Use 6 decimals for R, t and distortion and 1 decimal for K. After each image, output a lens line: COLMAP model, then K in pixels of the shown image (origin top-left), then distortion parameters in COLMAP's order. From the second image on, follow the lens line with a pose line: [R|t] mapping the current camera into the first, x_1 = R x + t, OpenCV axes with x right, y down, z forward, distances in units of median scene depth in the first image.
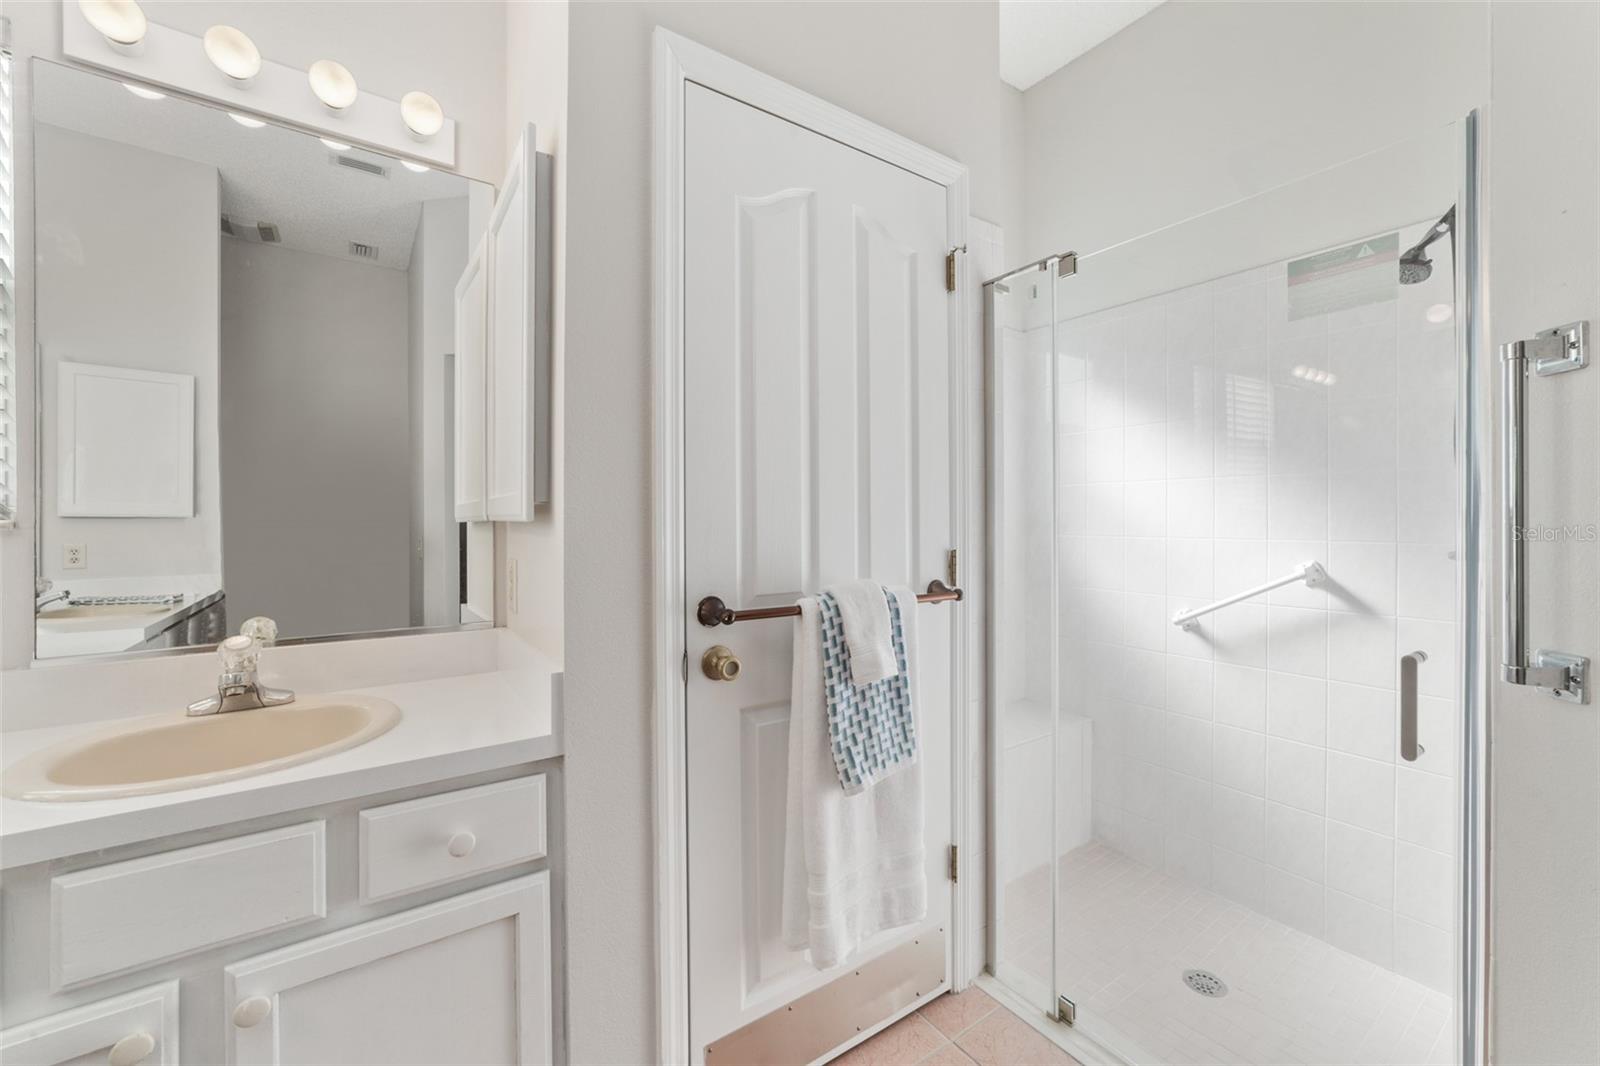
lens RADIAL K [[632.4, 0, 800.0], [0, 632.4, 533.0], [0, 0, 1]] dist [-0.016784, 0.000079]
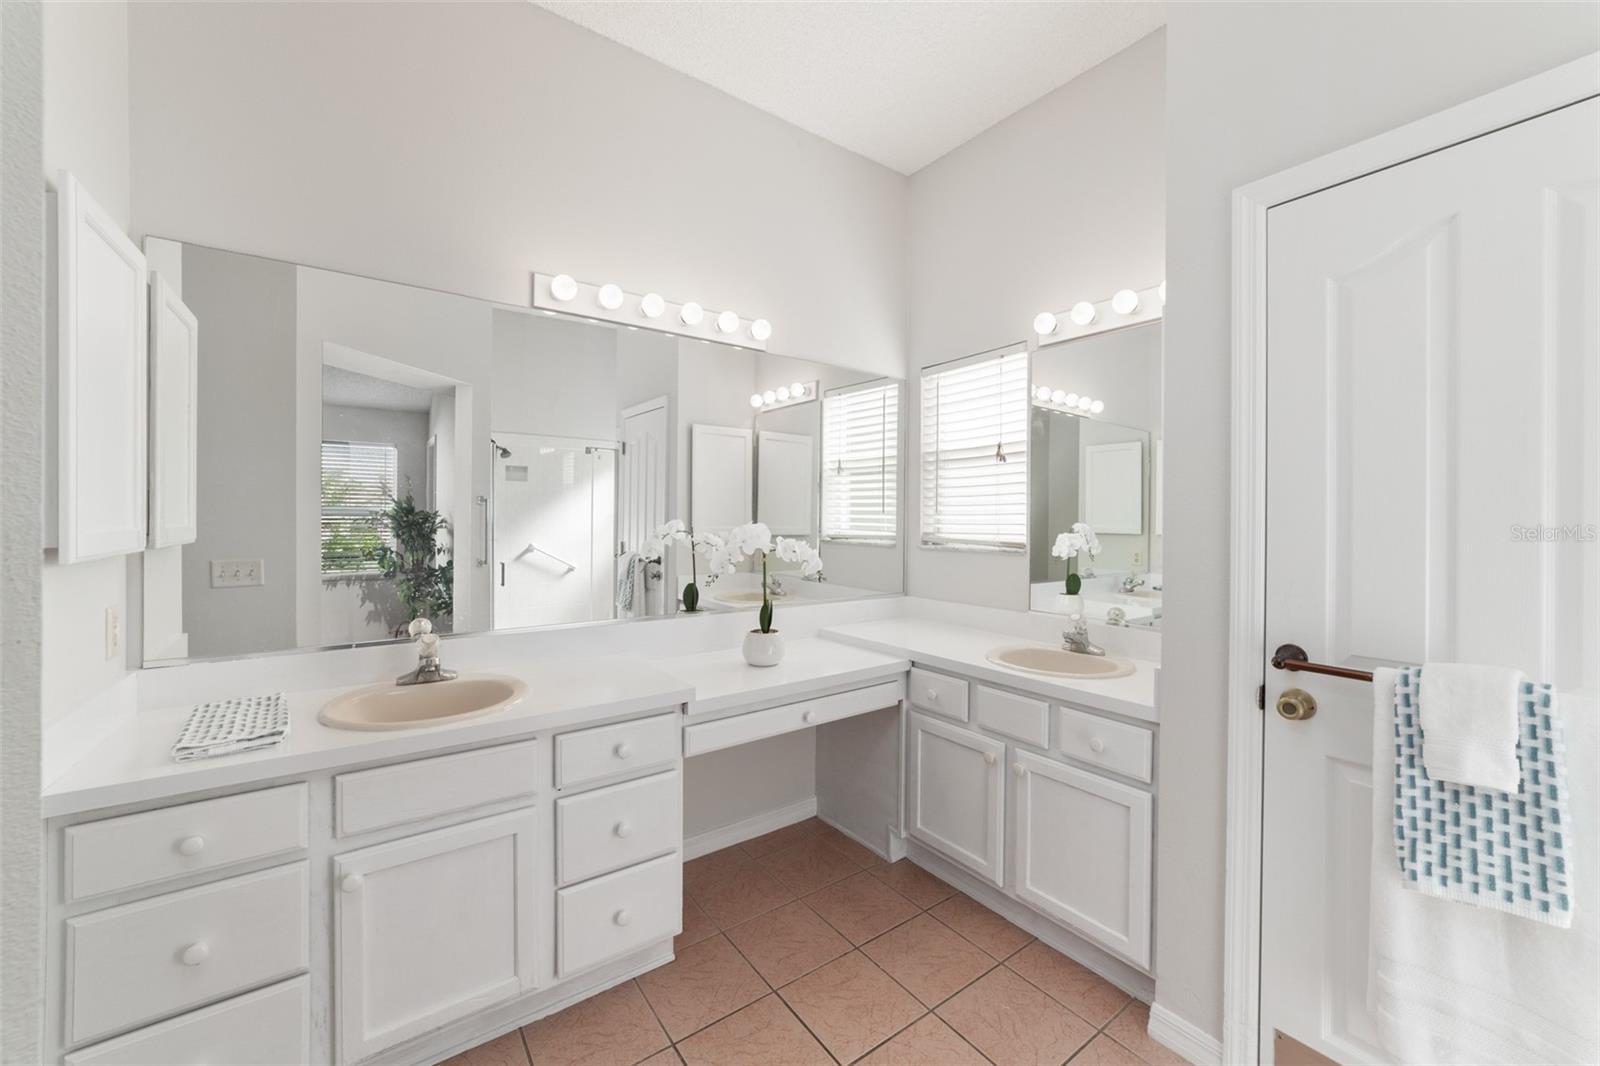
lens RADIAL K [[622.3, 0, 804.2], [0, 622.3, 514.0], [0, 0, 1]] dist [-0.016861, 0.006940]
pose [[0.013831, -0.005563, -0.999889, 1.019653], [-0.011824, 0.999914, -0.005726, -0.126300], [0.999834, 0.011902, 0.013764, 0.092733]]
